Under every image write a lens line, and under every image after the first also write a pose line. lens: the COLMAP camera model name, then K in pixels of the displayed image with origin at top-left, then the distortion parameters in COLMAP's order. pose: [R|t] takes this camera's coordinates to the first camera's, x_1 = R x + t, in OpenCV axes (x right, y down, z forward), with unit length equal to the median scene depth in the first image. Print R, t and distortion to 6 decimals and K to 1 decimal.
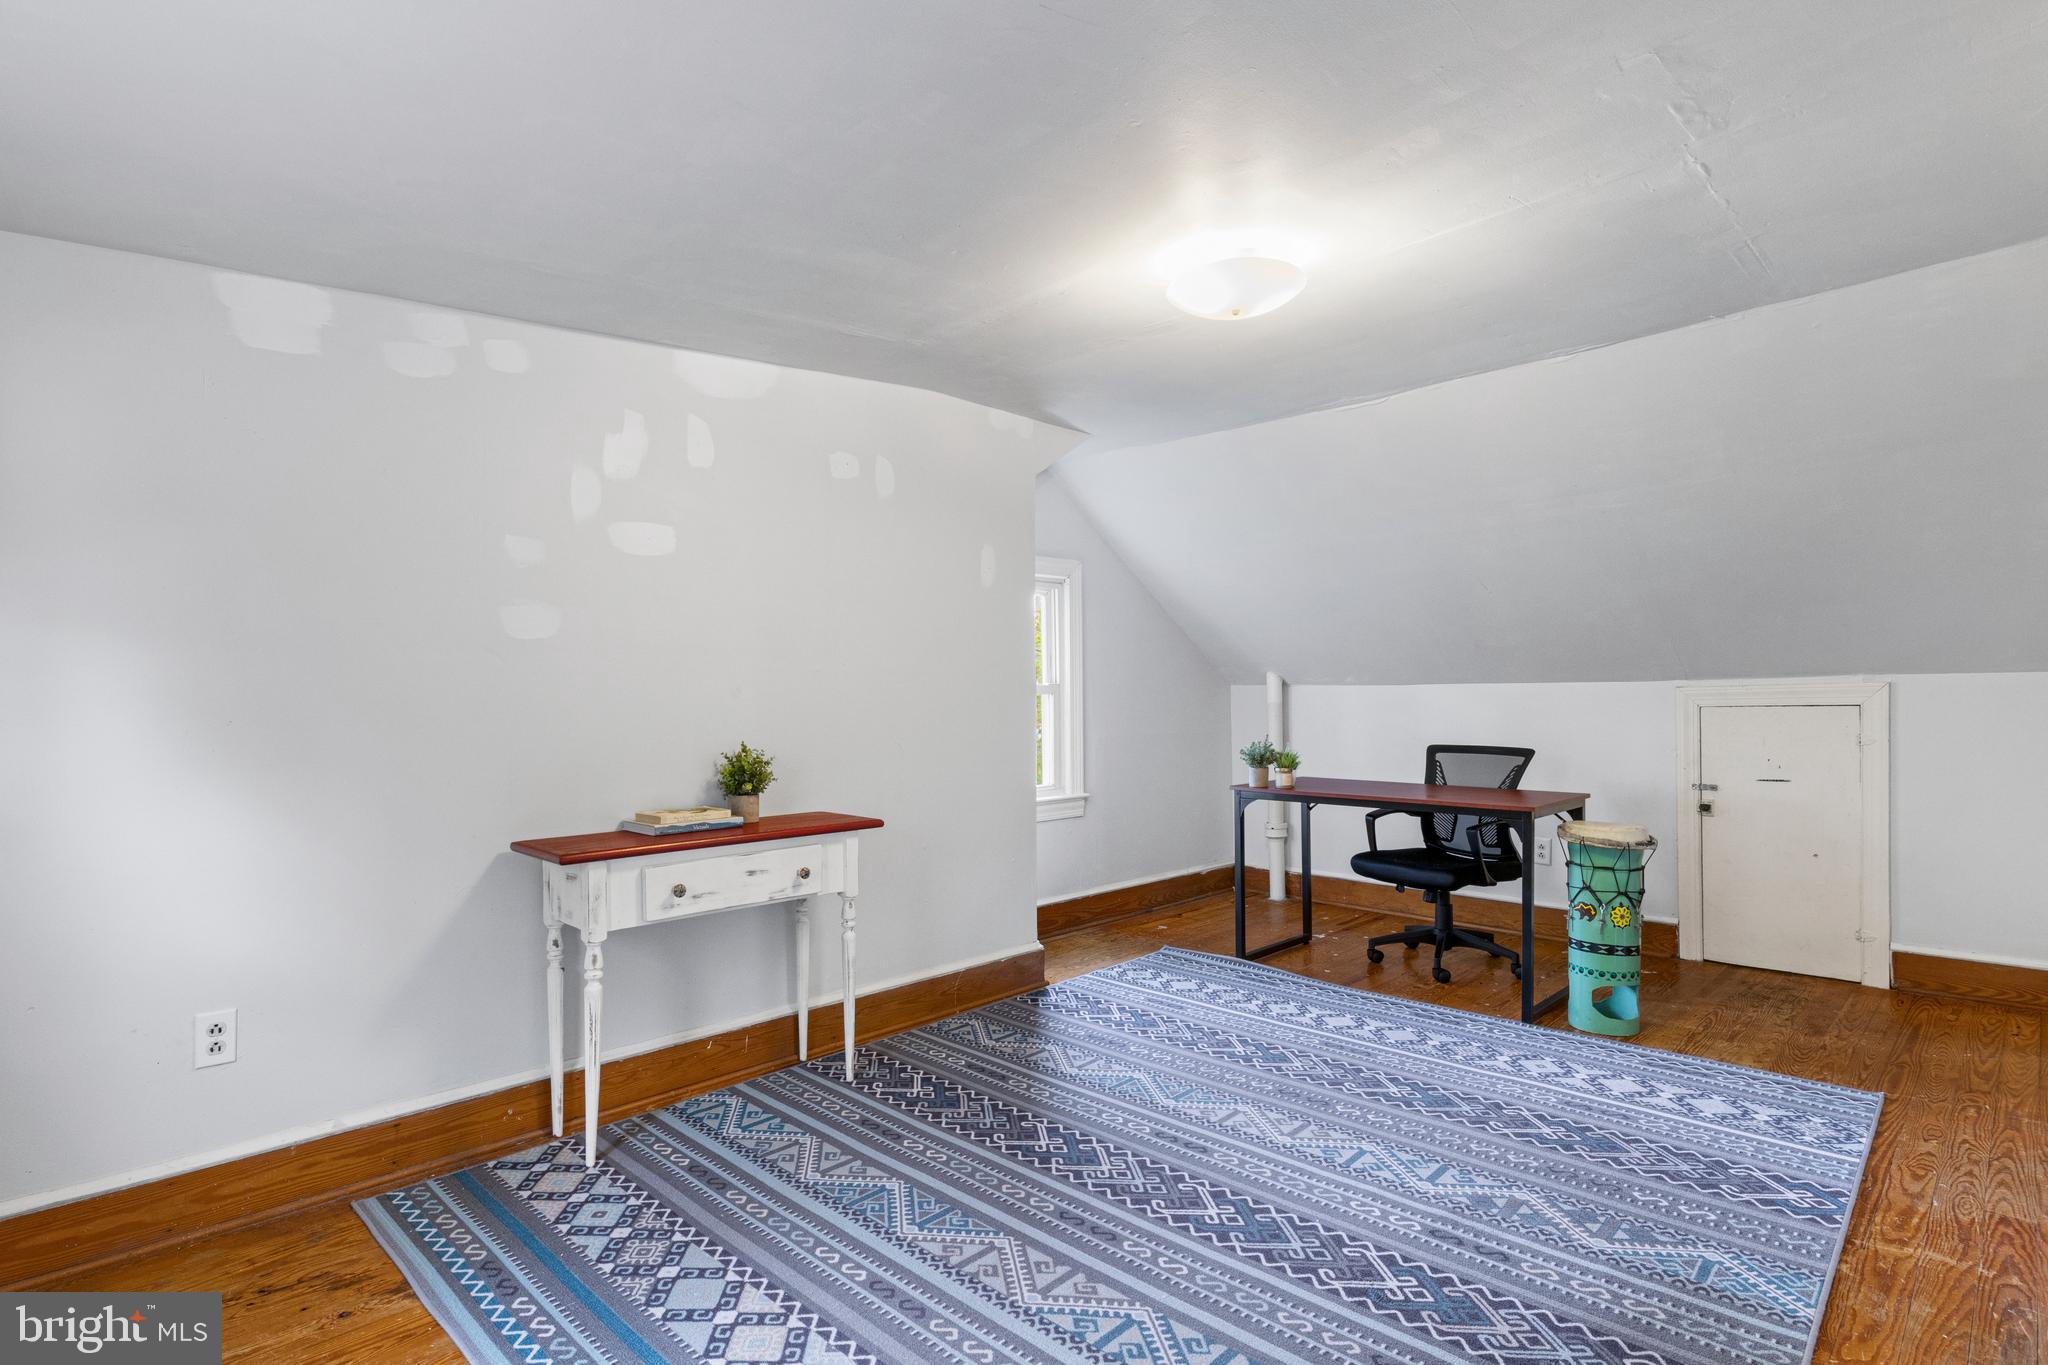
lens RADIAL K [[1017.0, 0, 1036.5], [0, 1017.0, 691.2], [0, 0, 1]] dist [0.004298, -0.001165]
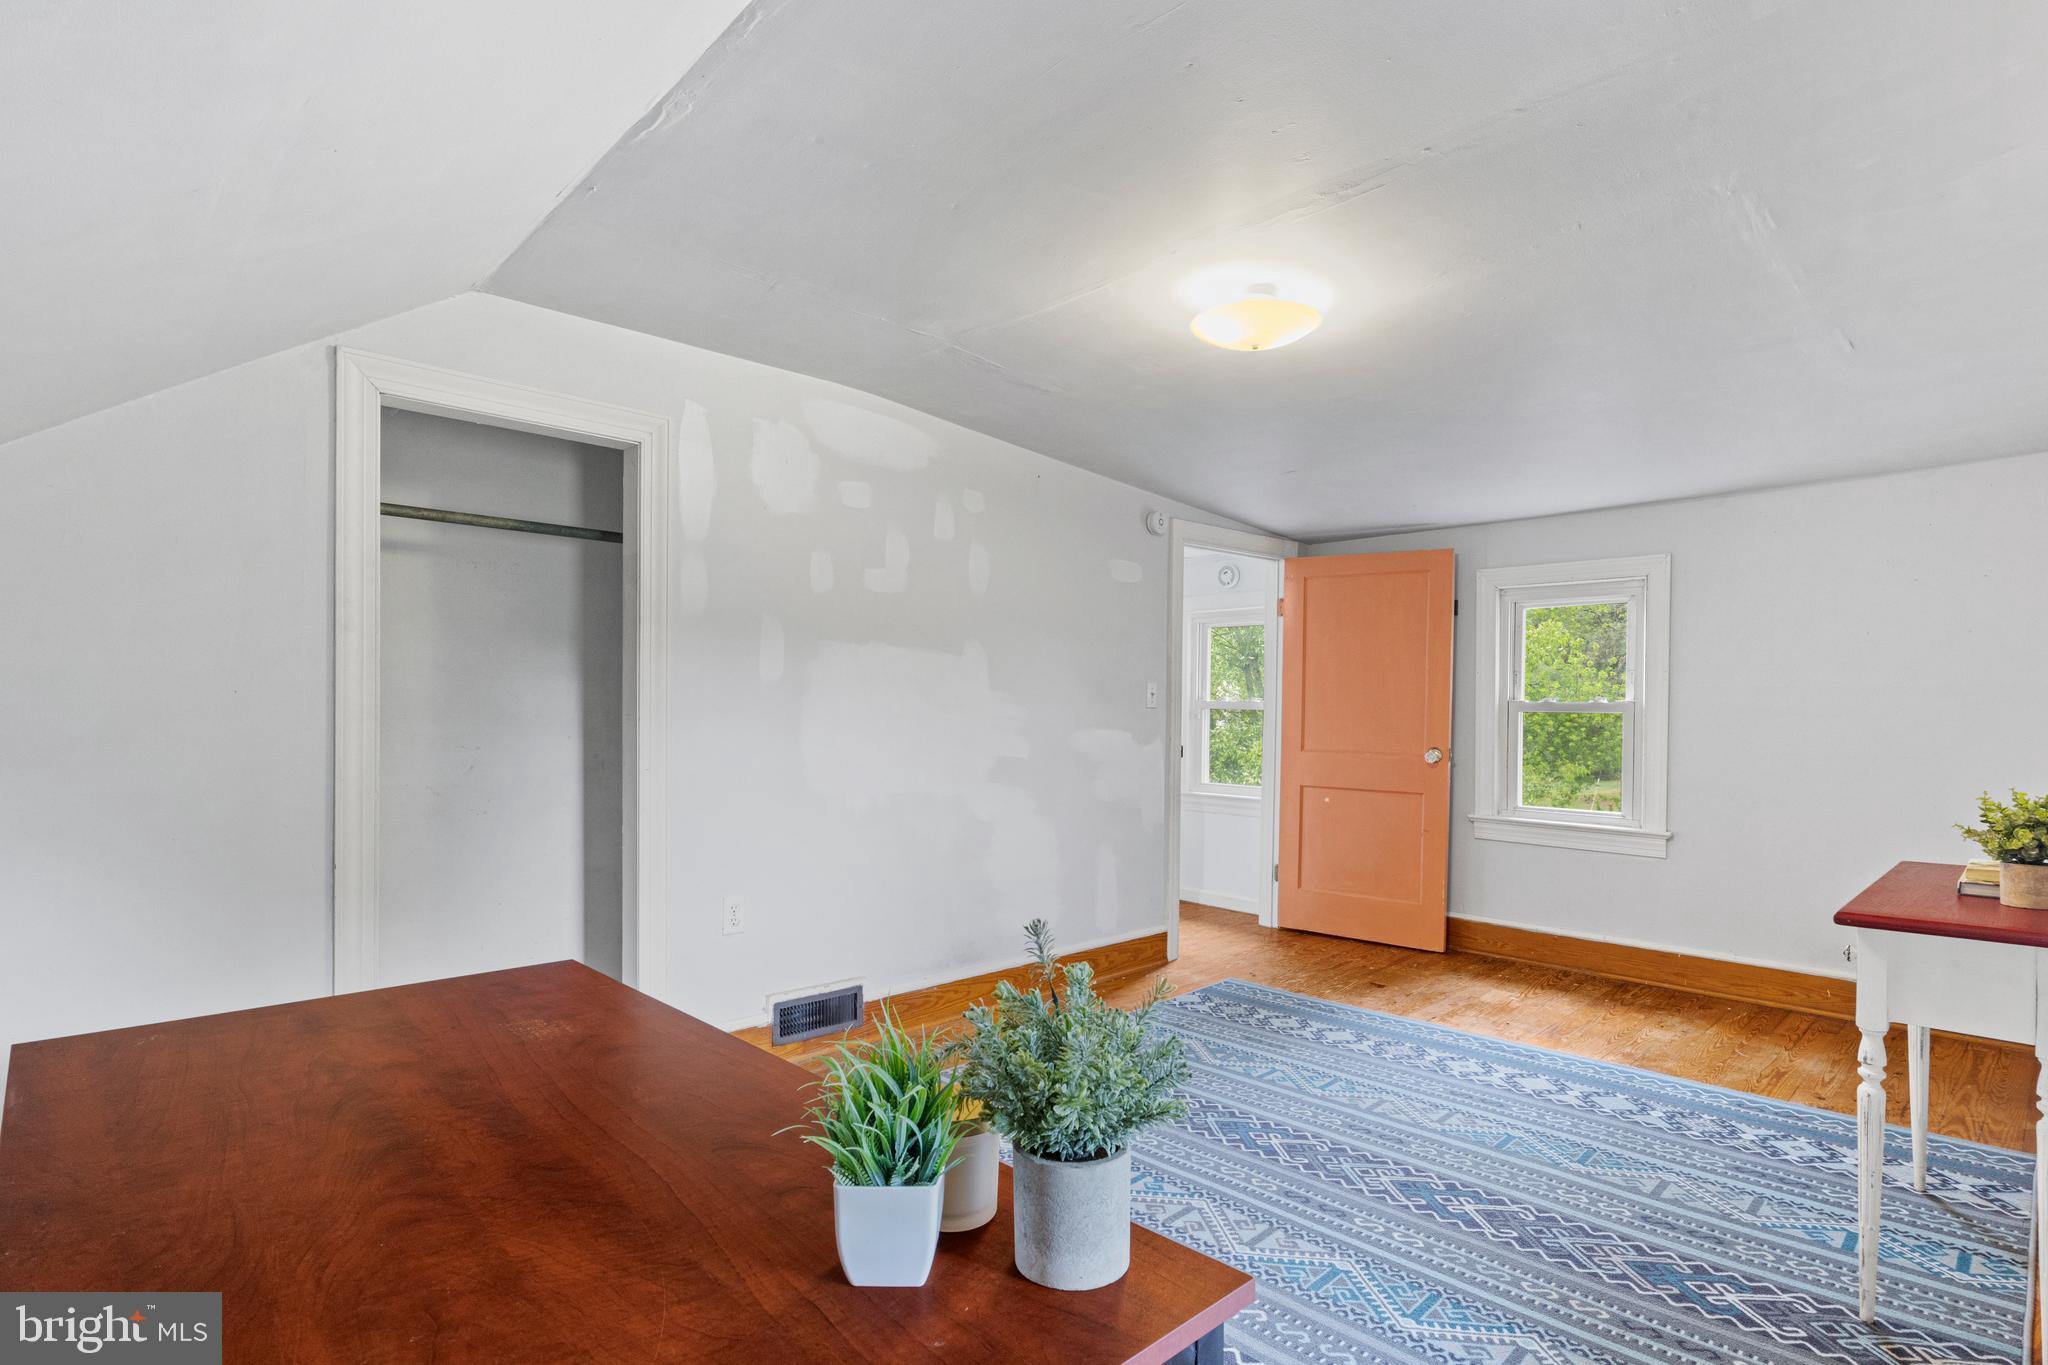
lens RADIAL K [[1017.0, 0, 1036.5], [0, 1017.0, 691.2], [0, 0, 1]] dist [0.004298, -0.001165]
pose [[-0.999505, 0.003569, 0.031249, 0.382184], [0.002775, 0.999673, -0.025431, 0.010204], [-0.031330, -0.025332, -0.999188, 2.048556]]
